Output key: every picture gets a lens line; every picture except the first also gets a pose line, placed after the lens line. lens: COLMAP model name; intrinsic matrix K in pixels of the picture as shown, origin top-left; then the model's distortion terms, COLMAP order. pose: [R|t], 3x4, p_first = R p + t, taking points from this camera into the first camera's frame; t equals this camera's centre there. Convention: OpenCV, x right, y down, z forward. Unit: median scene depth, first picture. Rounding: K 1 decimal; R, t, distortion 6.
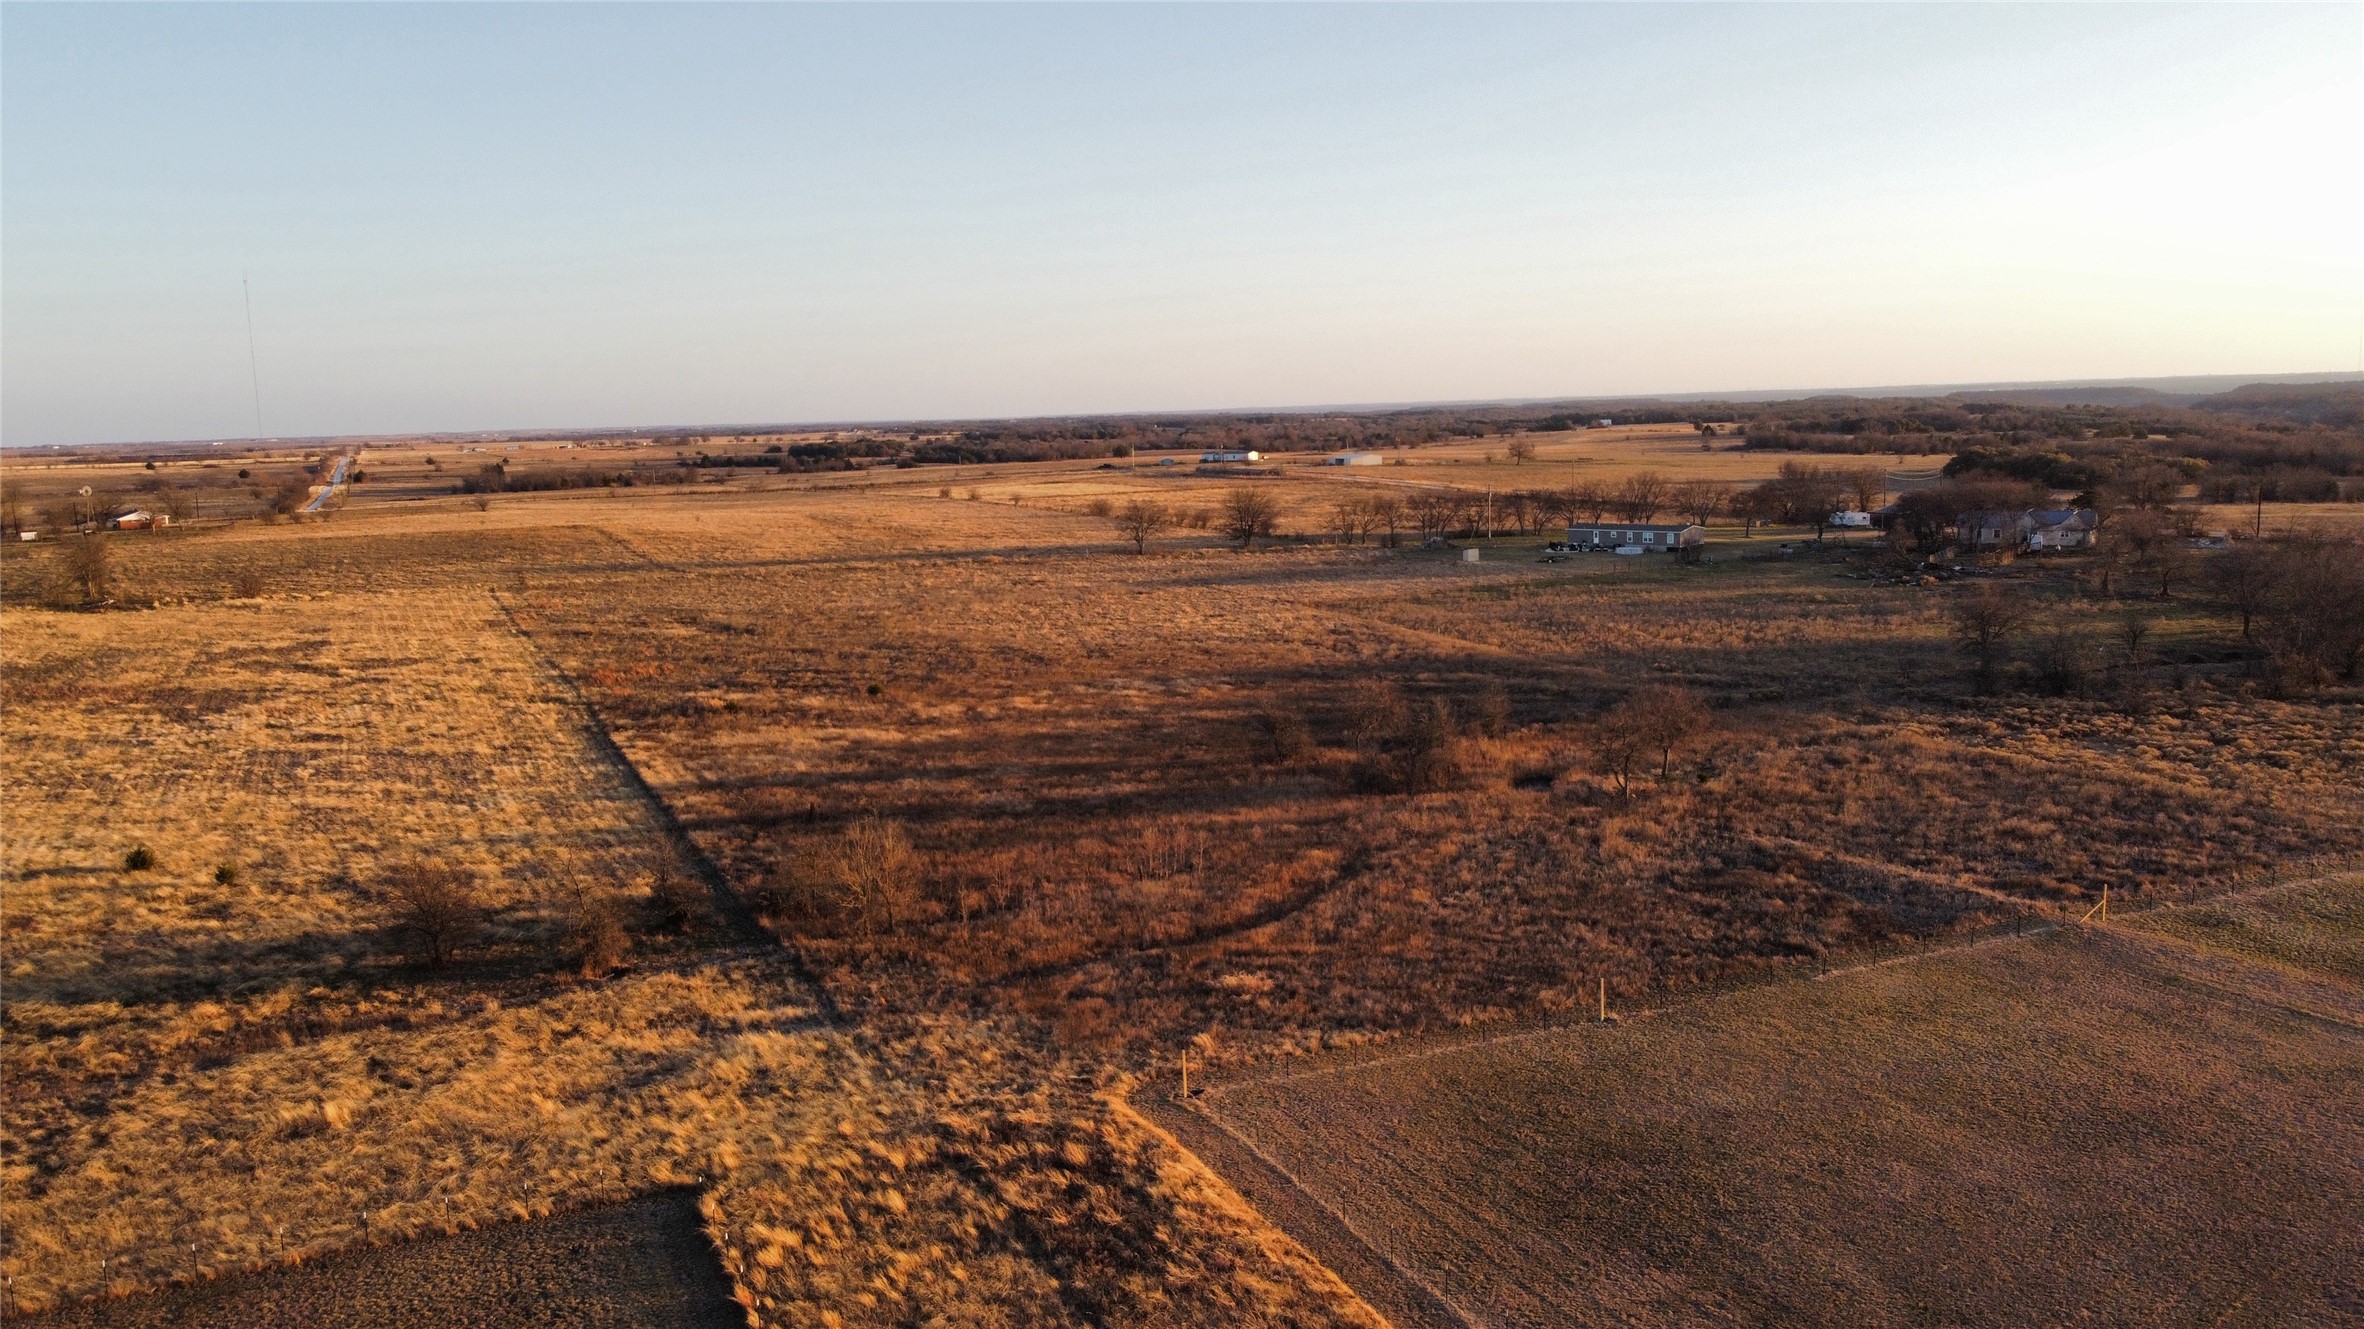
lens RADIAL K [[1799.5, 0, 1182.0], [0, 1799.5, 664.5], [0, 0, 1]] dist [-0.006270, -0.002569]
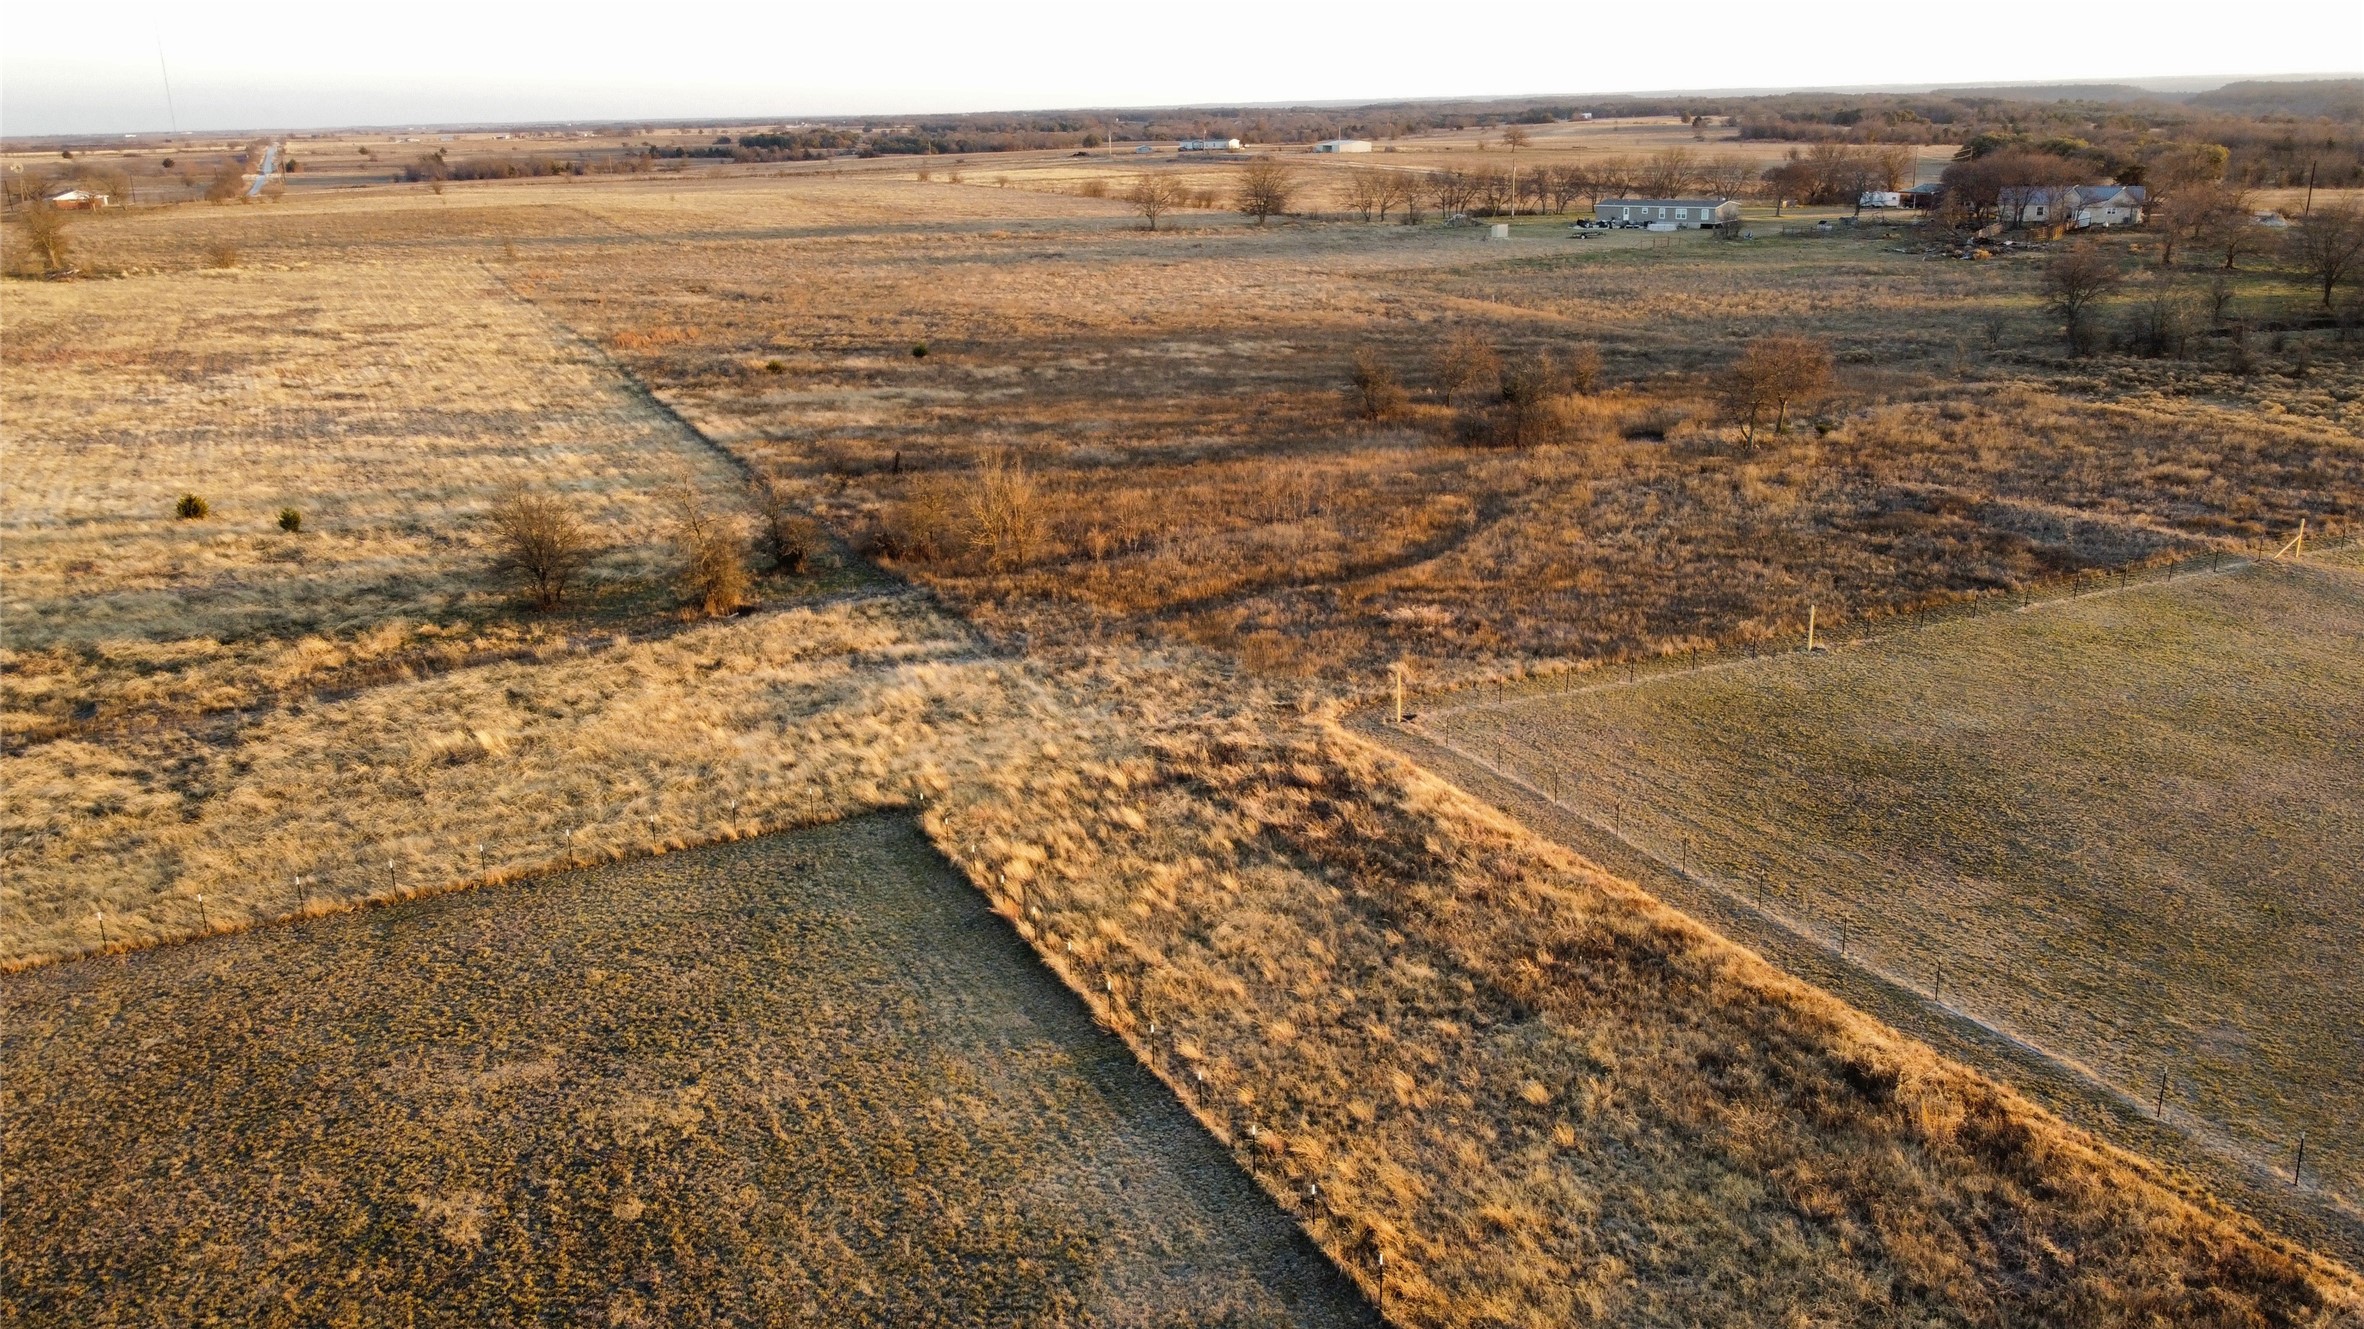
lens RADIAL K [[1799.5, 0, 1182.0], [0, 1799.5, 664.5], [0, 0, 1]] dist [-0.006270, -0.002569]
pose [[0.999701, -0.002426, 0.024321, -0.102461], [-0.001485, 0.987196, 0.159506, 0.046541], [-0.024397, -0.159495, 0.986897, 0.059549]]
